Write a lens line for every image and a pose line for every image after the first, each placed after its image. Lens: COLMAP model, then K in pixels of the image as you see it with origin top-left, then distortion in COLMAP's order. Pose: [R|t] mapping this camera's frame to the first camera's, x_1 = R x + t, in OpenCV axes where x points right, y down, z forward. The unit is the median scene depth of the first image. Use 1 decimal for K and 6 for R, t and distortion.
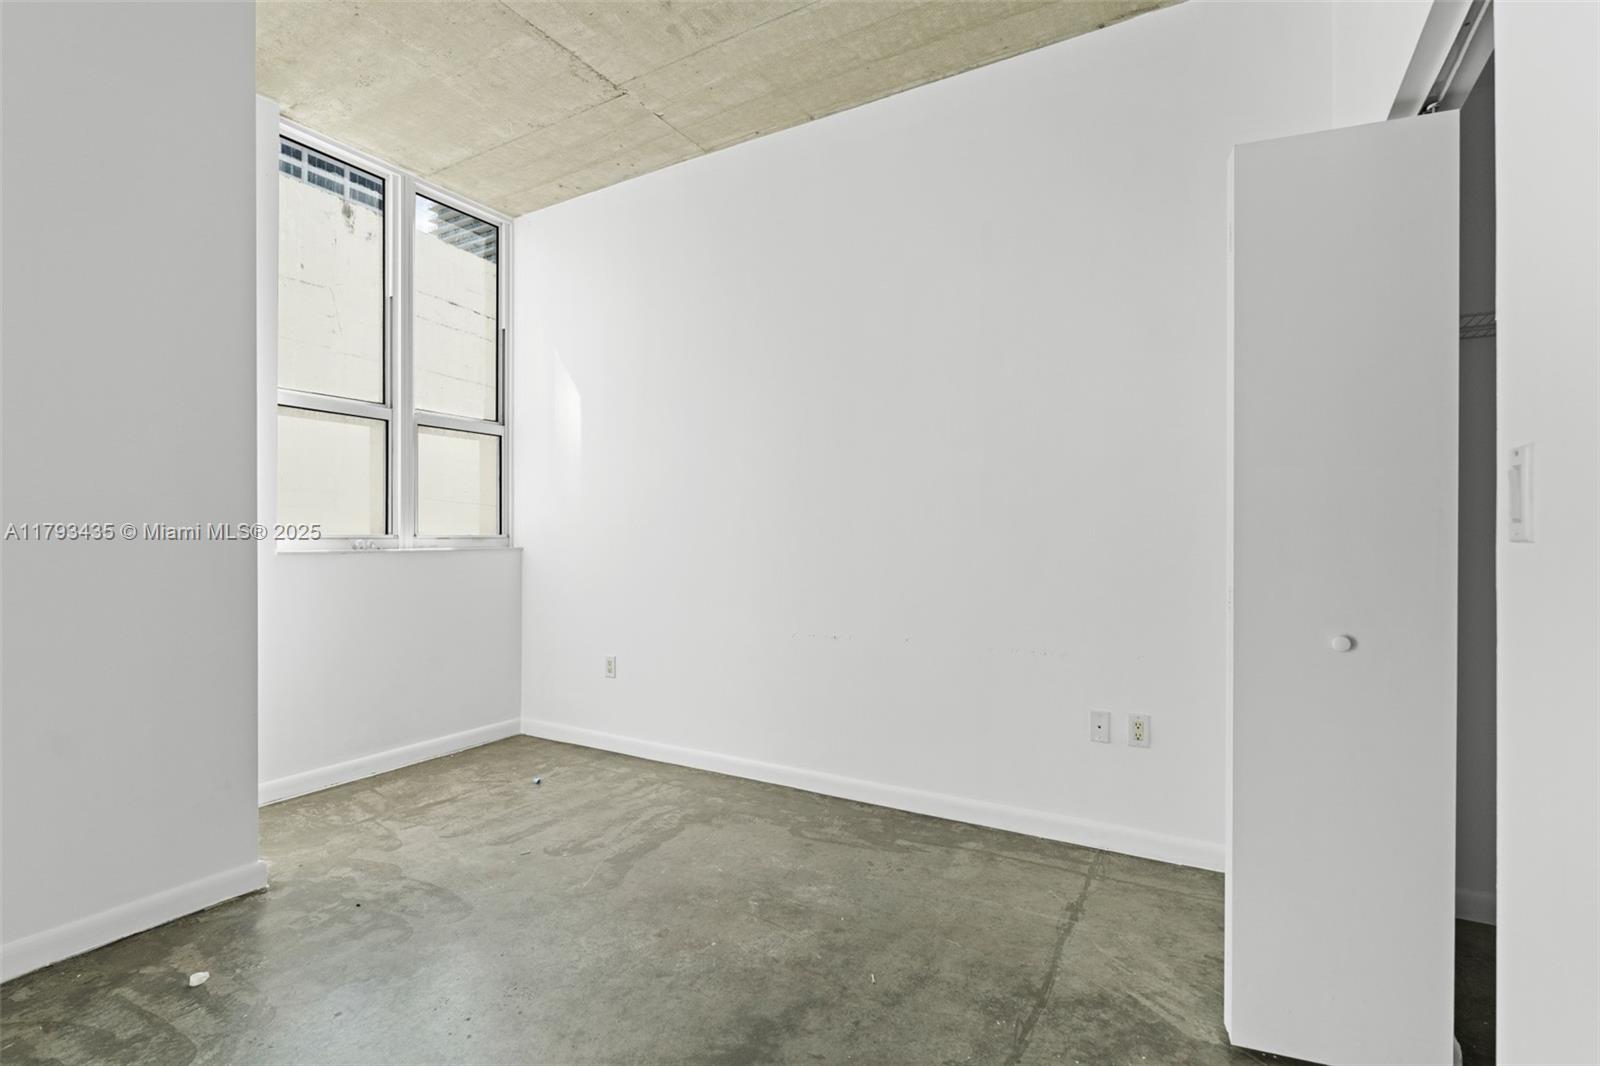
lens RADIAL K [[736.1, 0, 800.0], [0, 736.1, 538.1], [0, 0, 1]] dist [-0.000450, -0.000437]
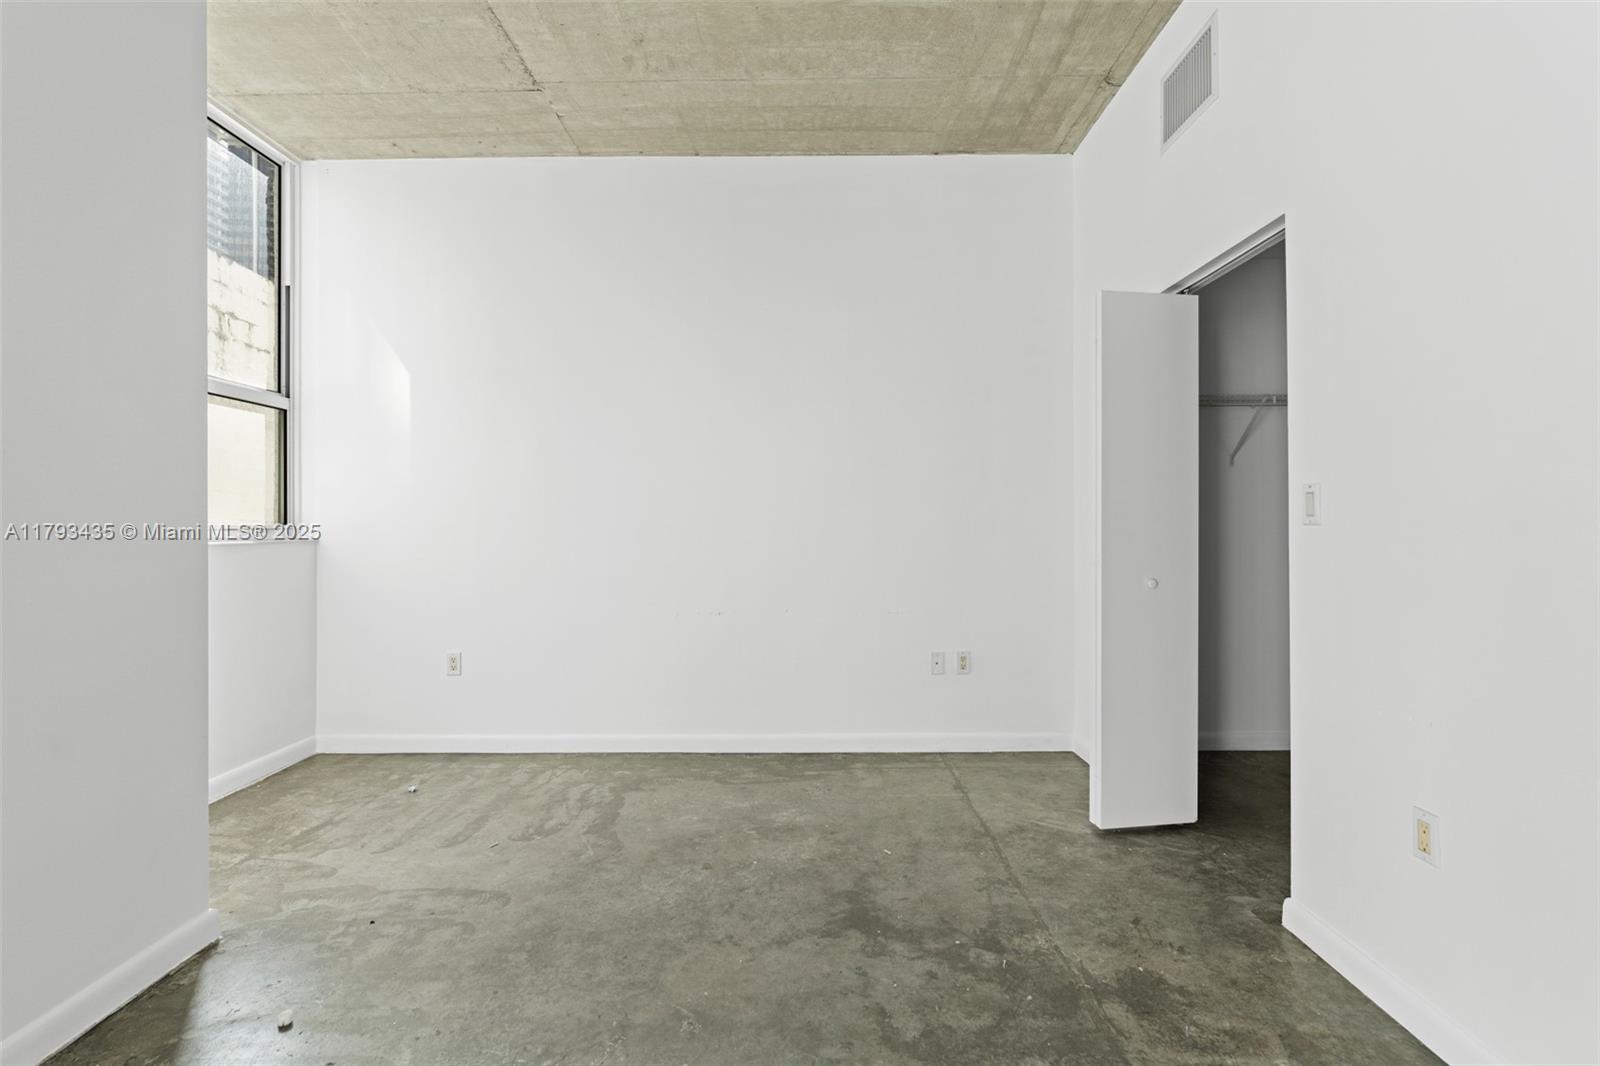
lens RADIAL K [[736.1, 0, 802.3], [0, 736.1, 524.6], [0, 0, 1]] dist [-0.000450, -0.000437]
pose [[0.869471, -0.005342, 0.493954, -0.344145], [0.006064, 0.999982, 0.000140, -0.001132], [-0.493946, 0.002874, 0.869488, -0.050971]]
